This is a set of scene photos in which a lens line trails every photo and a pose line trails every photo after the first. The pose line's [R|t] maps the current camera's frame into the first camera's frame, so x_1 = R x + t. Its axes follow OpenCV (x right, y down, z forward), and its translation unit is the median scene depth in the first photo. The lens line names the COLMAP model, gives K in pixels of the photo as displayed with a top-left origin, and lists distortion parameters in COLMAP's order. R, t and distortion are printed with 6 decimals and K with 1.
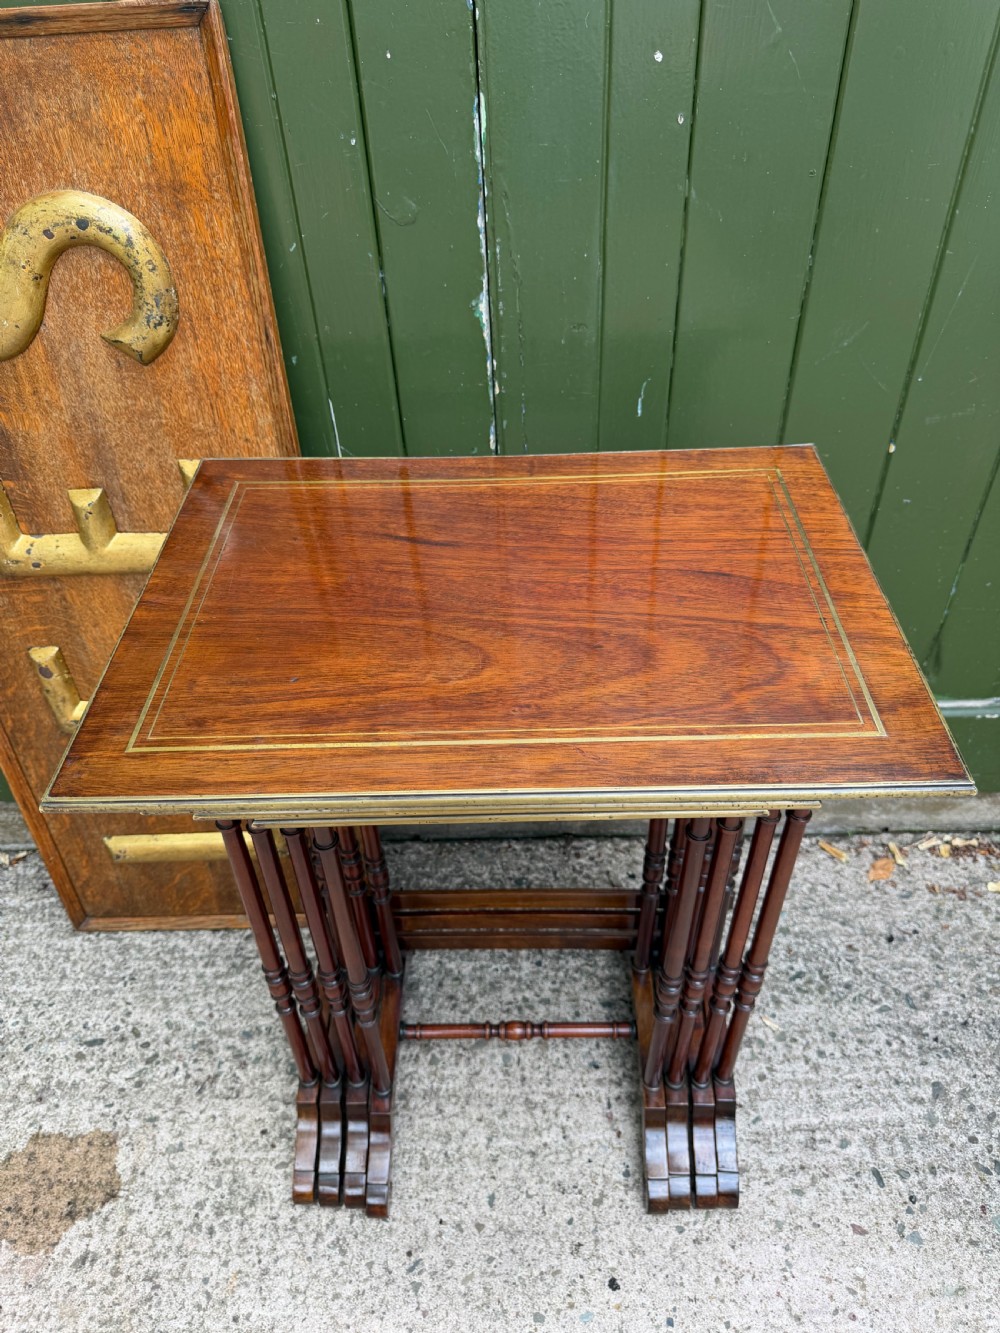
lens RADIAL K [[983.5, 0, 496.4], [0, 983.5, 642.6], [0, 0, 1]] dist [-0.011372, 0.003478]
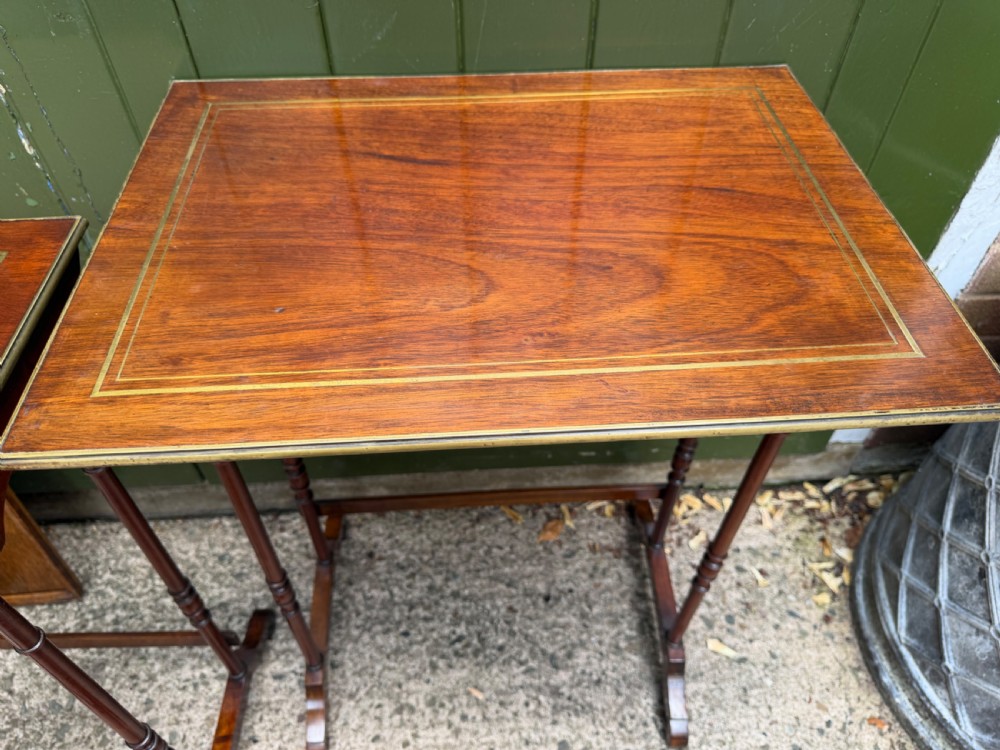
lens RADIAL K [[724.8, 0, 496.3], [0, 724.8, 376.5], [0, 0, 1]] dist [0.000000, -0.013484]
pose [[0.996653, -0.027366, 0.077037, 0.313203], [0.016259, 0.989836, 0.141280, -0.070109], [-0.080121, -0.139554, 0.986968, 0.251693]]
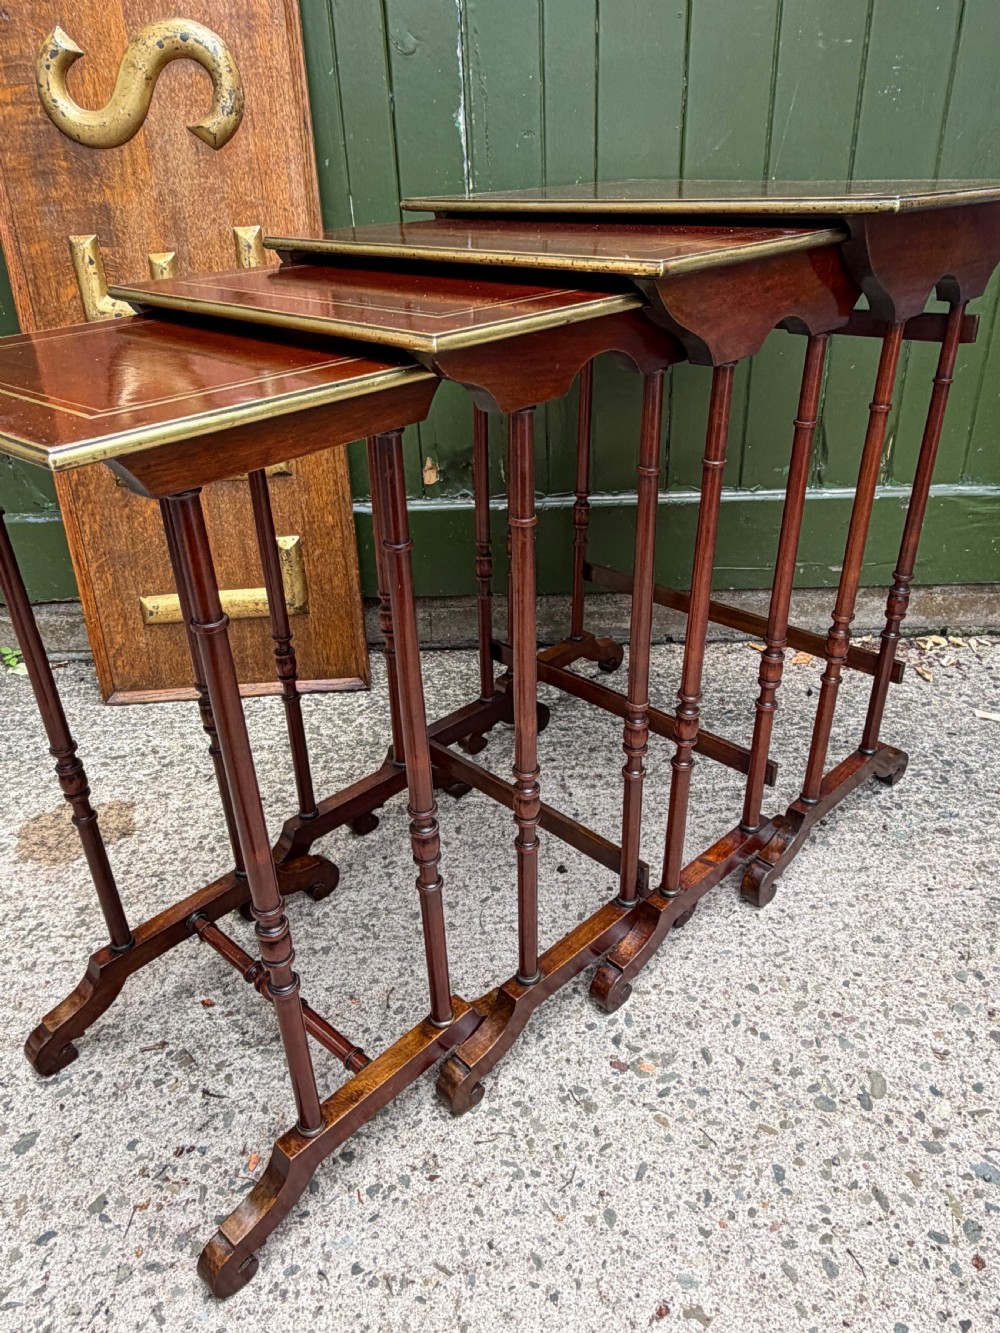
lens RADIAL K [[955.2, 0, 498.2], [0, 955.2, 662.3], [0, 0, 1]] dist [-0.003183, 0.003035]
pose [[0.999963, 0.008253, -0.002351, 0.038871], [-0.008565, 0.976636, -0.214727, 0.558423], [0.000524, 0.214740, 0.976671, -0.122434]]
